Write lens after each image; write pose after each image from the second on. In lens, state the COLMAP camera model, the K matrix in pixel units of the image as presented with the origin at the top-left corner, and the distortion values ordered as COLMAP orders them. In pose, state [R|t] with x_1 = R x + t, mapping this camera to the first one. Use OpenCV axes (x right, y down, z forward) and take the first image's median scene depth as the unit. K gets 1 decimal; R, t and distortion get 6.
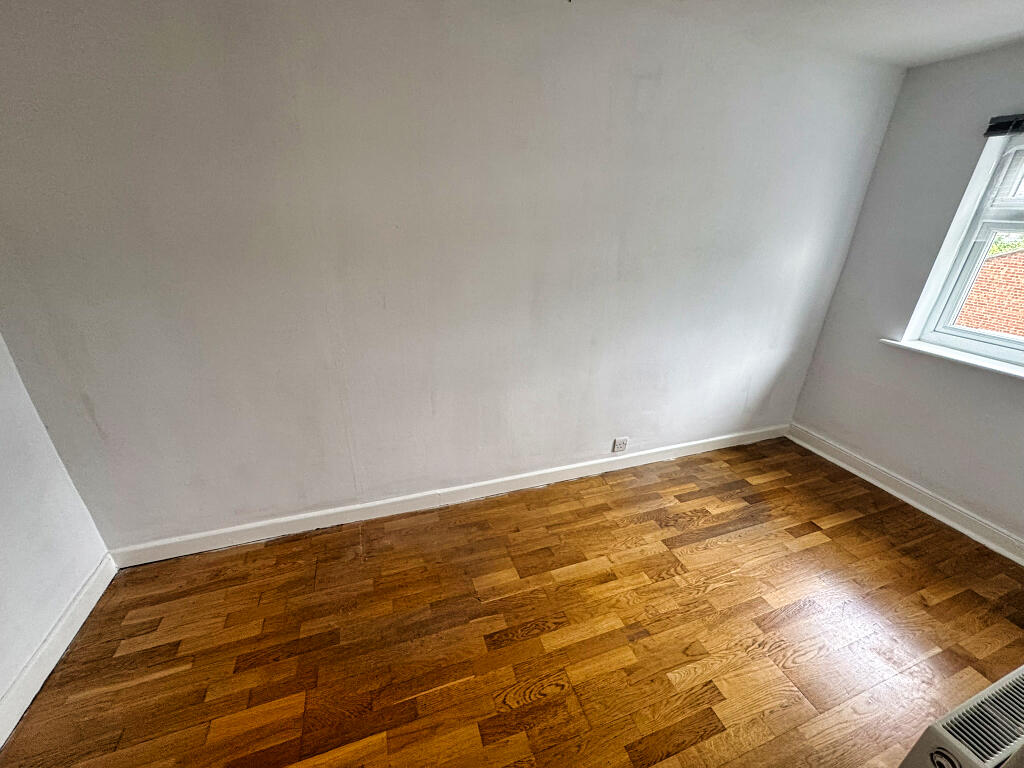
lens RADIAL K [[408.0, 0, 515.1], [0, 408.0, 383.7], [0, 0, 1]] dist [-0.001203, 0.000709]
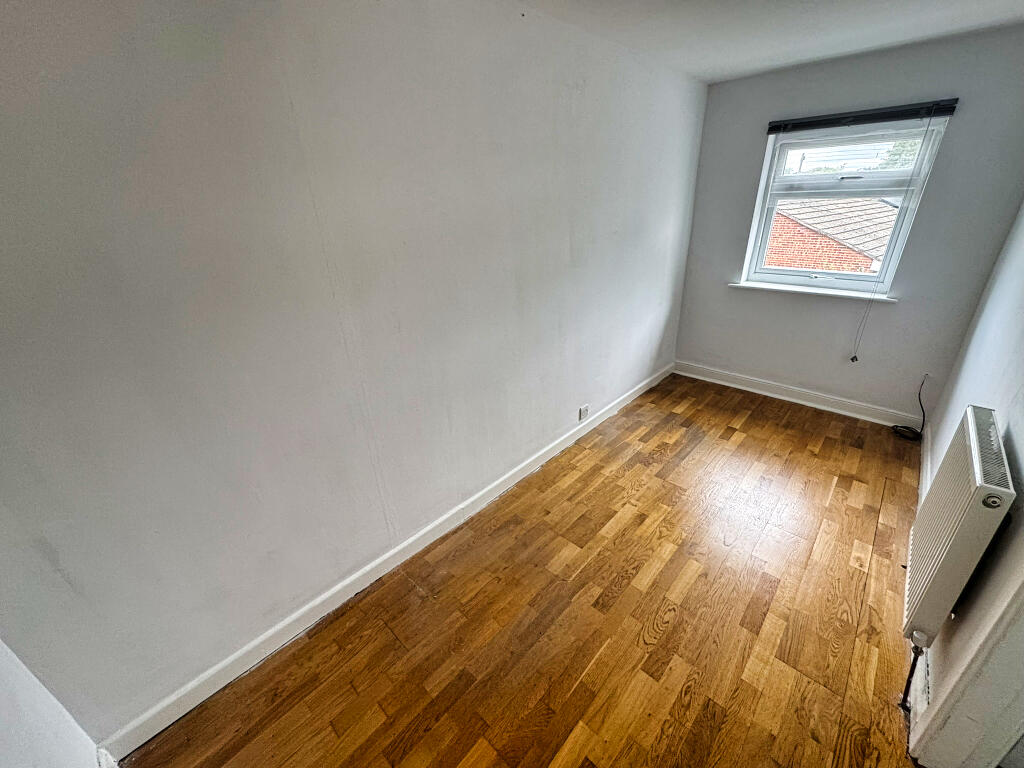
lens RADIAL K [[408.0, 0, 514.6], [0, 408.0, 383.1], [0, 0, 1]] dist [-0.001203, 0.000709]
pose [[0.888958, -0.245785, 0.386449, -0.417458], [0.241458, 0.968520, 0.060557, -0.053913], [-0.389167, 0.039478, 0.920321, 0.046654]]
